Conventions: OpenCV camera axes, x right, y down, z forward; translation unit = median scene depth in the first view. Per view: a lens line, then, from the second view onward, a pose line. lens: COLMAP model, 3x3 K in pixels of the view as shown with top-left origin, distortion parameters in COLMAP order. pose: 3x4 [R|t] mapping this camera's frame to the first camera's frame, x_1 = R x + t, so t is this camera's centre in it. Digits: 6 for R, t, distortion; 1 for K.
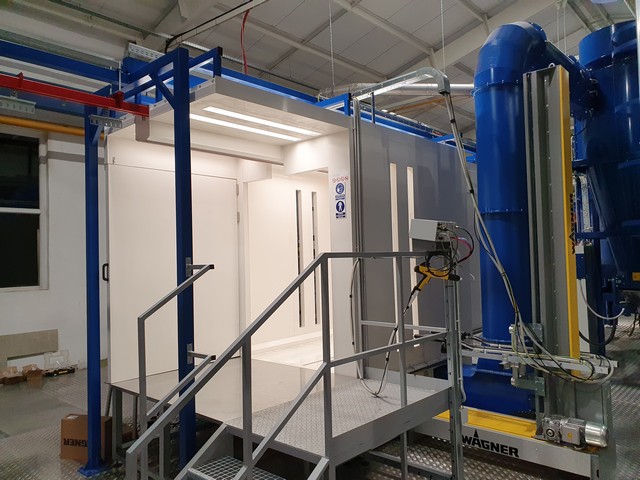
lens RADIAL K [[504.3, 0, 320.0], [0, 504.3, 240.0], [0, 0, 1]] dist [0.025640, -0.000638]
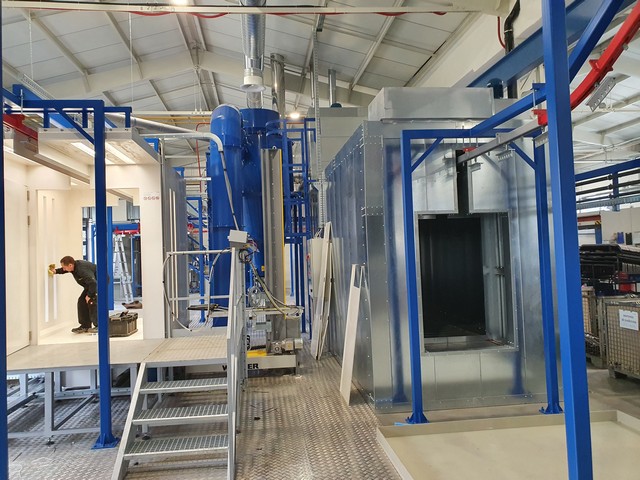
lens RADIAL K [[504.3, 0, 320.0], [0, 504.3, 240.0], [0, 0, 1]] dist [0.025640, -0.000638]
pose [[0.659611, 0.024414, 0.751210, -0.744392], [-0.008662, 0.999653, -0.024882, 0.027764], [-0.751557, 0.009906, 0.659594, -0.288529]]
